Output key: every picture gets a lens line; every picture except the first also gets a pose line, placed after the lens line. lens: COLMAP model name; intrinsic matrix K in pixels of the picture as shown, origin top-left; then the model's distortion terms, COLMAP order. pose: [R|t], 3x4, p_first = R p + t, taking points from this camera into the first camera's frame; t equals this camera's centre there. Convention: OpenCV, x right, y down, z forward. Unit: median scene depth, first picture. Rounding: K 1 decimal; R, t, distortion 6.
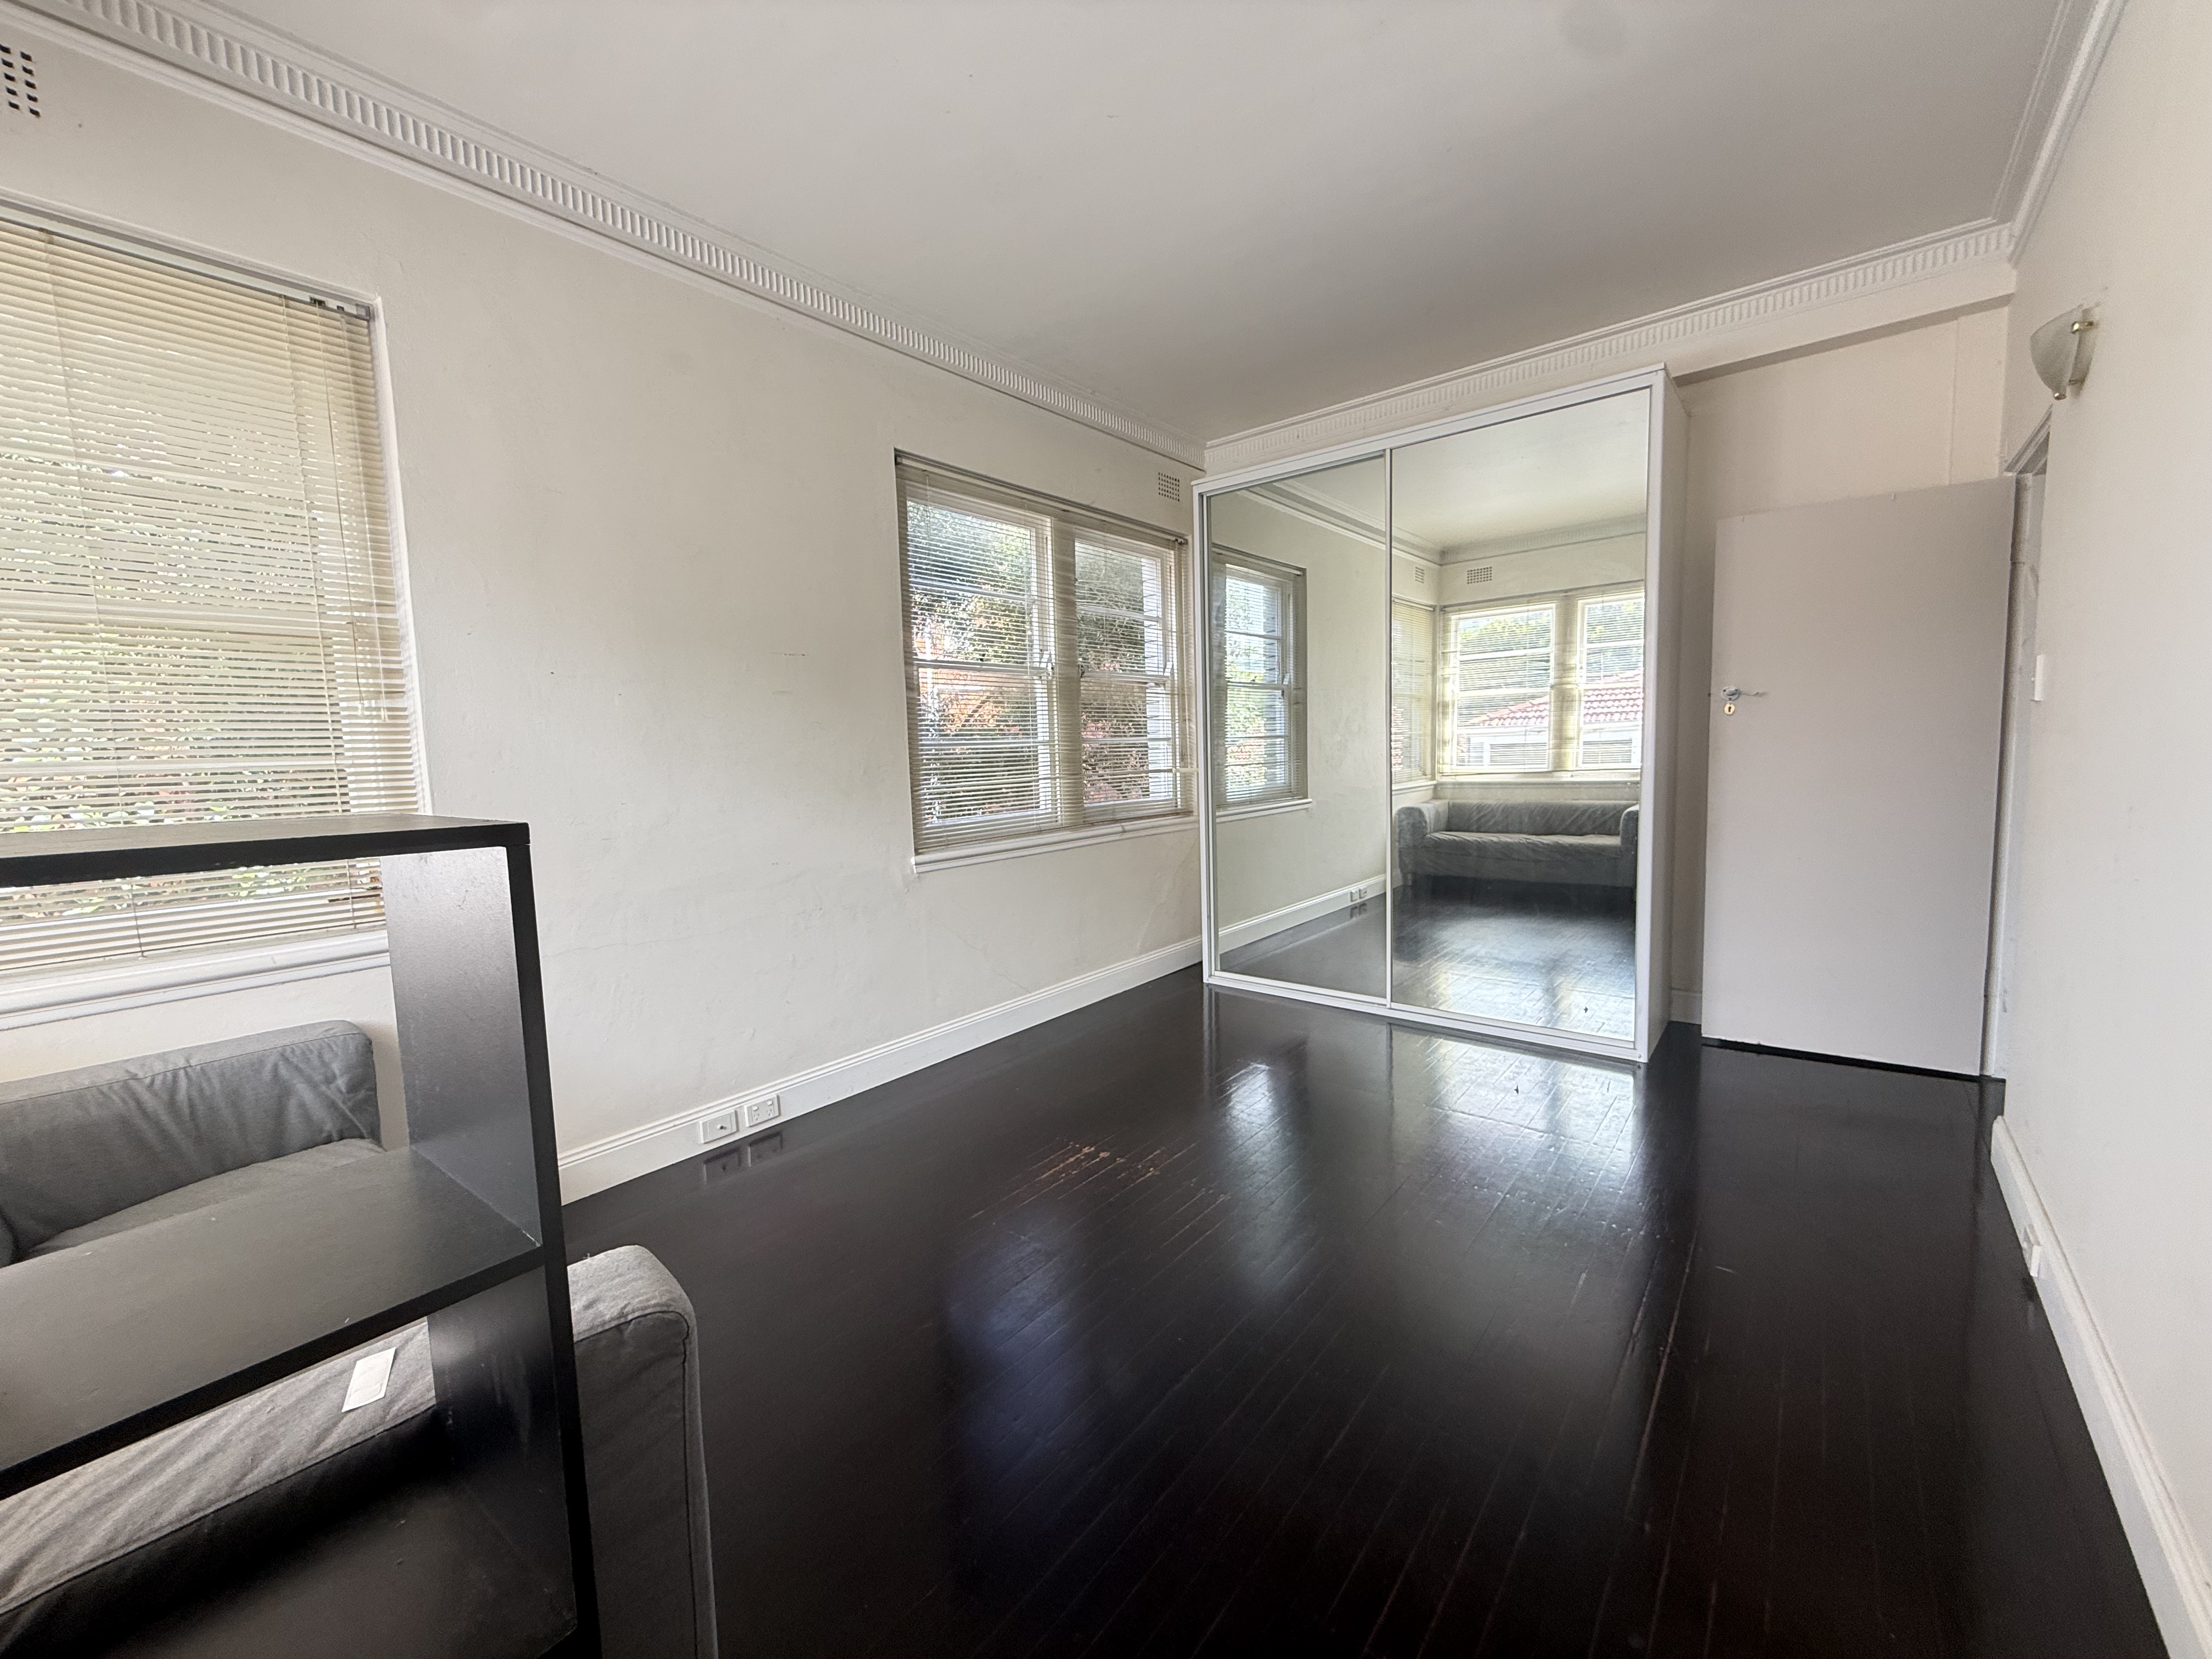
lens RADIAL K [[883.6, 0, 1100.7], [0, 883.6, 825.7], [0, 0, 1]] dist [0.001564, -0.000078]
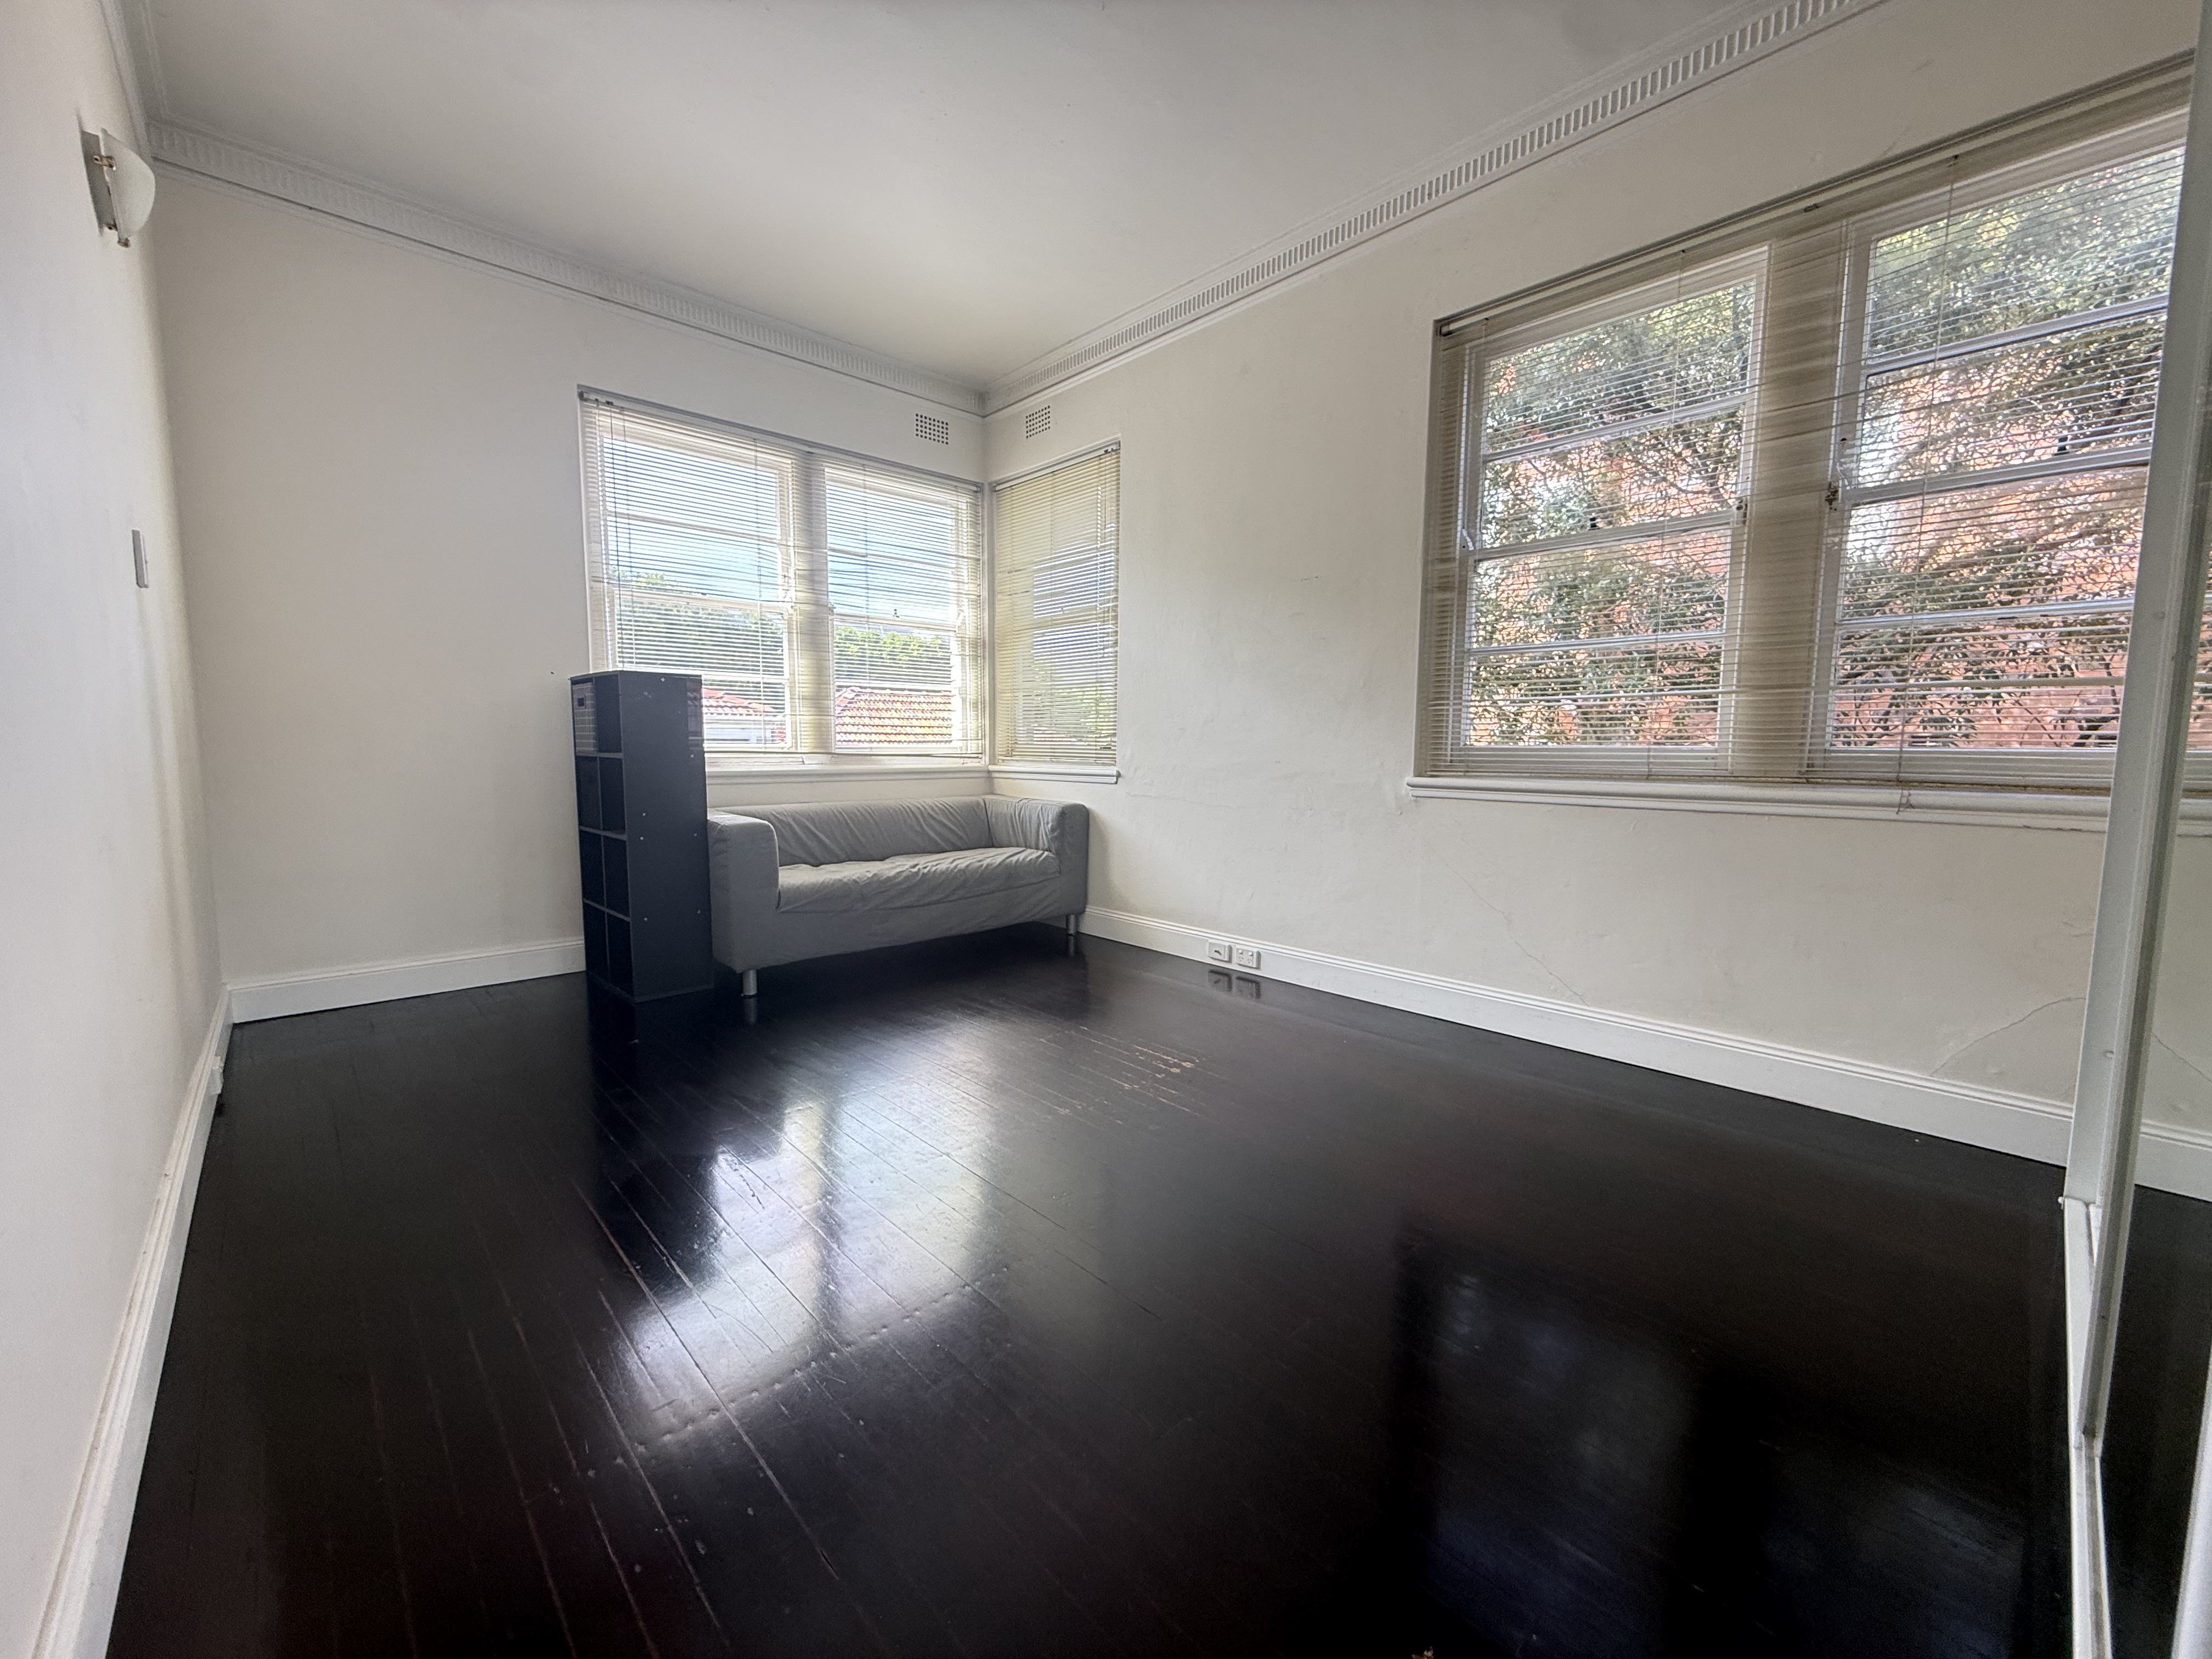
lens RADIAL K [[883.6, 0, 1100.7], [0, 883.6, 825.7], [0, 0, 1]] dist [0.001564, -0.000078]
pose [[-0.134862, 0.122209, -0.983299, 0.792489], [-0.088730, 0.986889, 0.134824, -0.011166], [0.986884, 0.105431, -0.122250, 0.861676]]
